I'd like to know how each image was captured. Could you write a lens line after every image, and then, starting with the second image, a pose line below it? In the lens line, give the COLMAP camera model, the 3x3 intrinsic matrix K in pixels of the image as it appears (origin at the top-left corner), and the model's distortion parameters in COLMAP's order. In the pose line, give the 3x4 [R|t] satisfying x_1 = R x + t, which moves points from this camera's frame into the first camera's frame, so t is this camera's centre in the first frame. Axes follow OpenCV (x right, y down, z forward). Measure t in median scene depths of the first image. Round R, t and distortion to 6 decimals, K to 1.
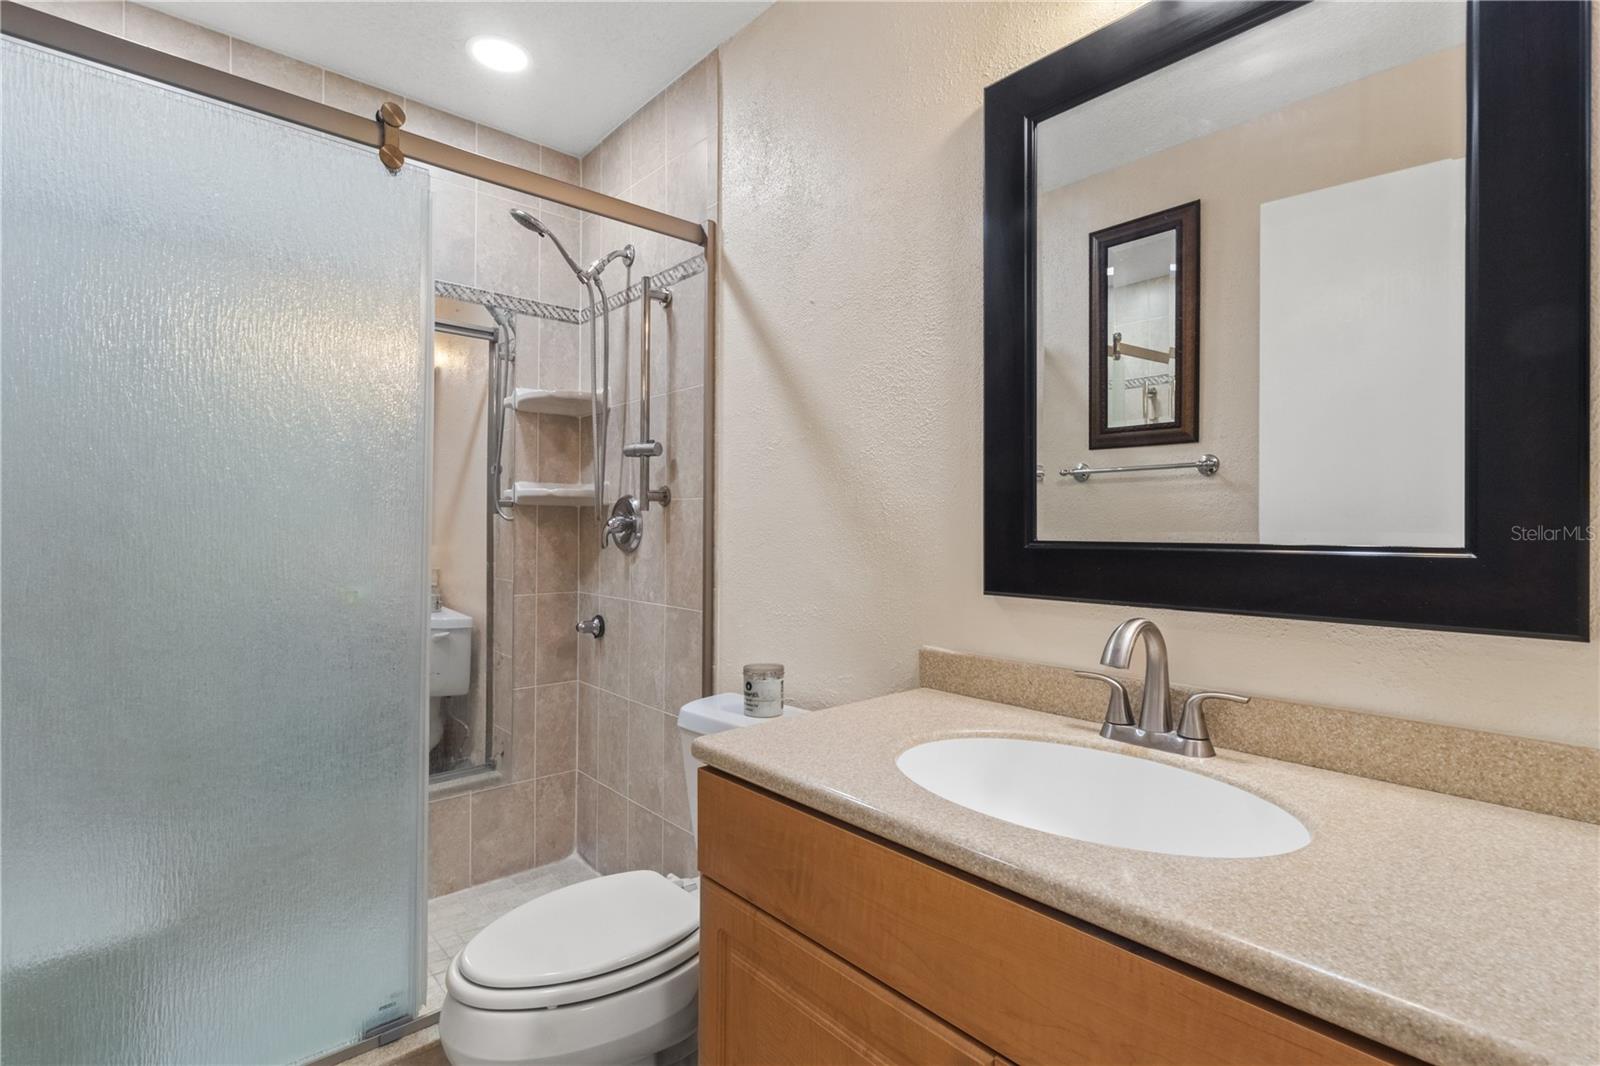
lens RADIAL K [[761.3, 0, 798.7], [0, 761.3, 525.5], [0, 0, 1]] dist [0.000913, 0.002044]
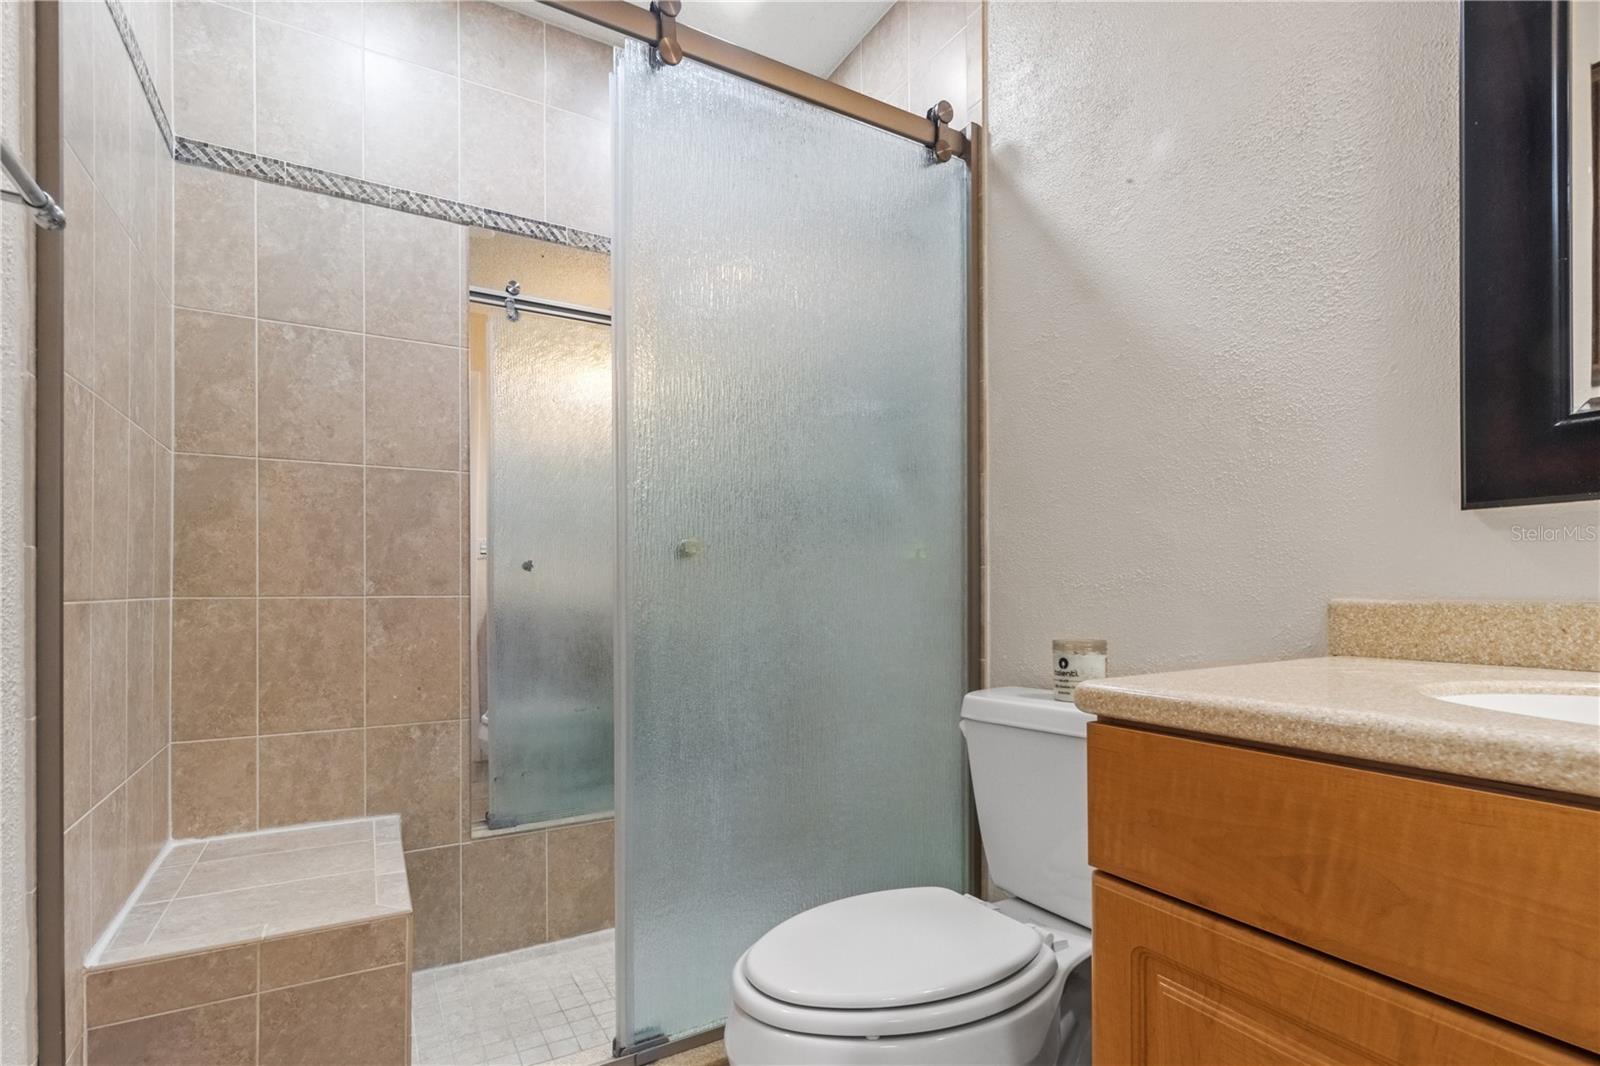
lens RADIAL K [[761.3, 0, 788.6], [0, 761.3, 597.3], [0, 0, 1]] dist [0.000913, 0.002044]
pose [[0.980162, -0.008963, -0.197995, -0.224416], [0.008937, 0.999960, -0.001025, 0.169771], [0.197996, -0.000765, 0.980203, 0.208276]]
